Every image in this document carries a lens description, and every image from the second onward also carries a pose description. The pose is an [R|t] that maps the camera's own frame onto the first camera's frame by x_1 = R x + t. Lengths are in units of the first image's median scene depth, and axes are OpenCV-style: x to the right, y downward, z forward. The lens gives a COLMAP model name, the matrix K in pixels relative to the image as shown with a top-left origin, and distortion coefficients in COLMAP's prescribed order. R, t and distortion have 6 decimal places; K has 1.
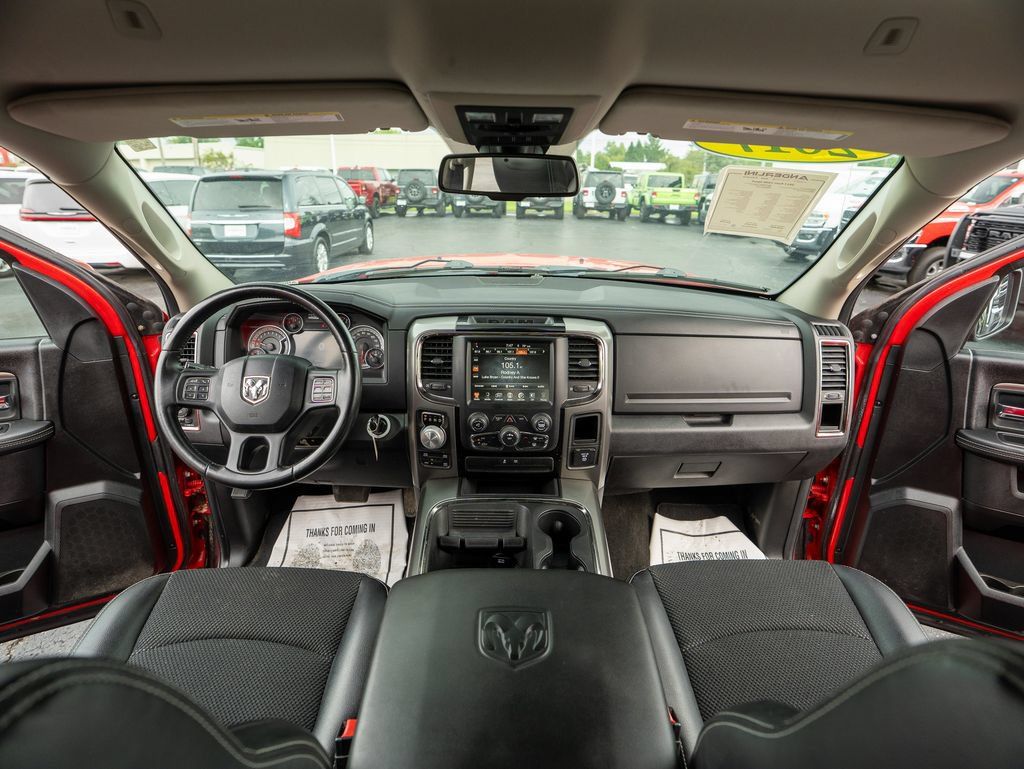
lens RADIAL K [[535.2, 0, 512.1], [0, 535.2, 386.5], [0, 0, 1]] dist [-0.063384, 0.019645]
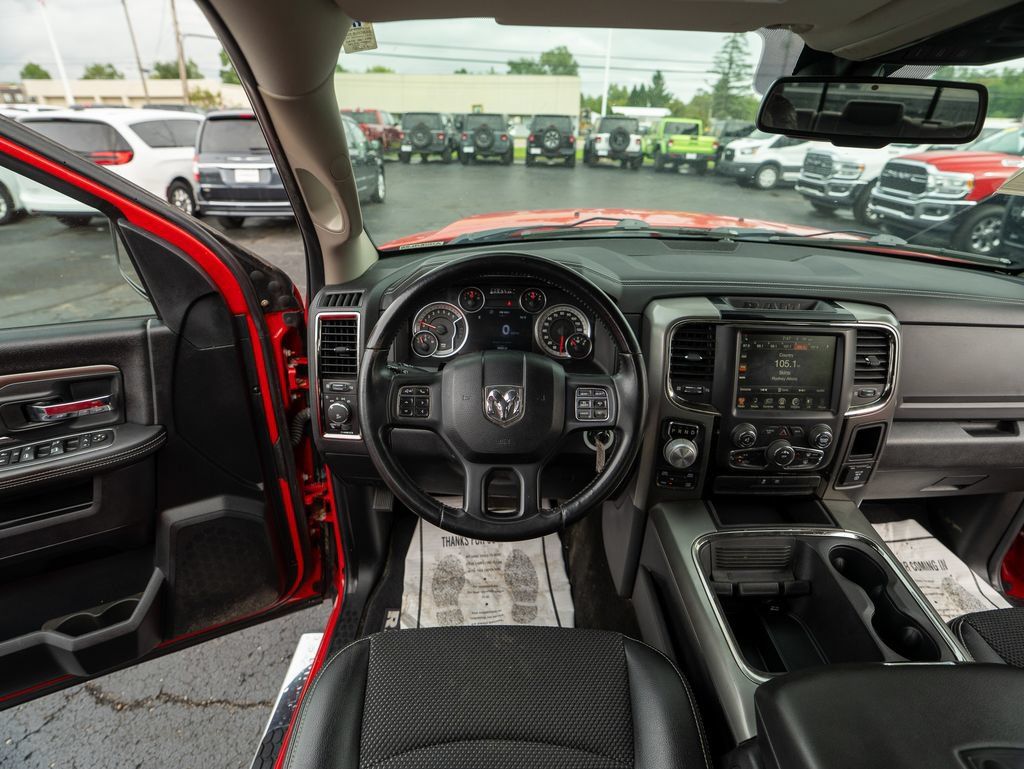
lens RADIAL K [[535.2, 0, 517.5], [0, 535.2, 385.6], [0, 0, 1]] dist [-0.063384, 0.019645]
pose [[0.999951, 0.007413, 0.006550, -0.330677], [-0.007952, 0.996220, 0.086502, -0.058801], [-0.005884, -0.086550, 0.996230, 0.195735]]
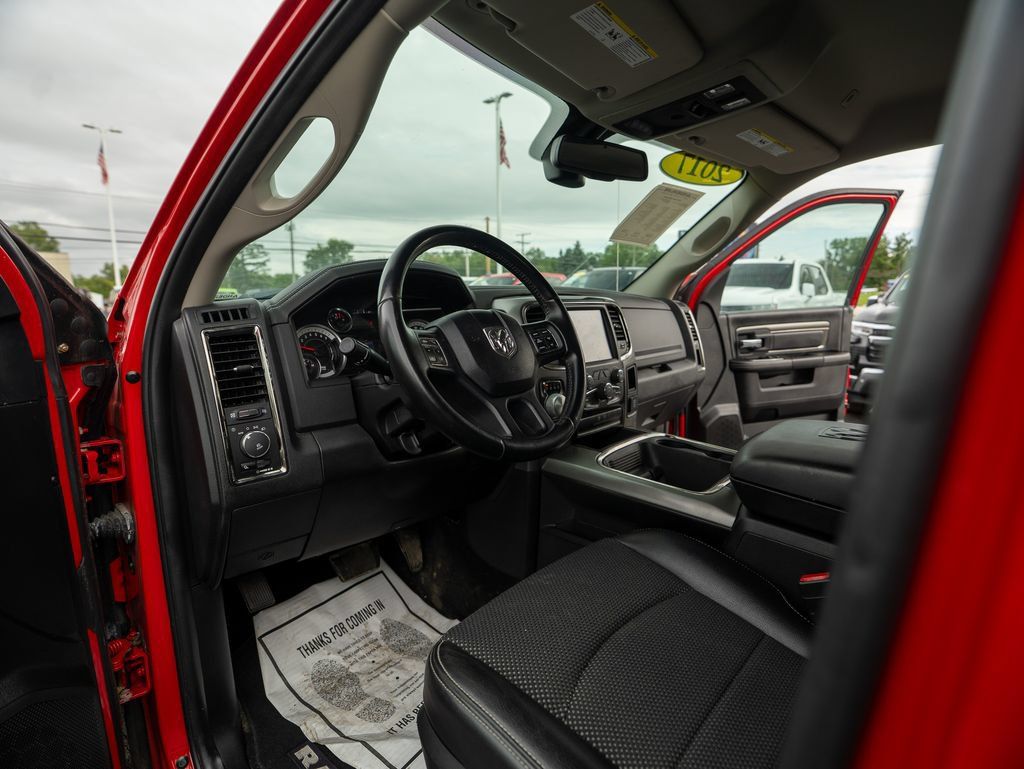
lens RADIAL K [[535.2, 0, 515.6], [0, 535.2, 383.4], [0, 0, 1]] dist [-0.063384, 0.019645]
pose [[0.682675, -0.136026, 0.717950, -0.761913], [0.289980, 0.952275, -0.095311, 0.110003], [-0.670721, 0.273258, 0.689539, 0.306373]]
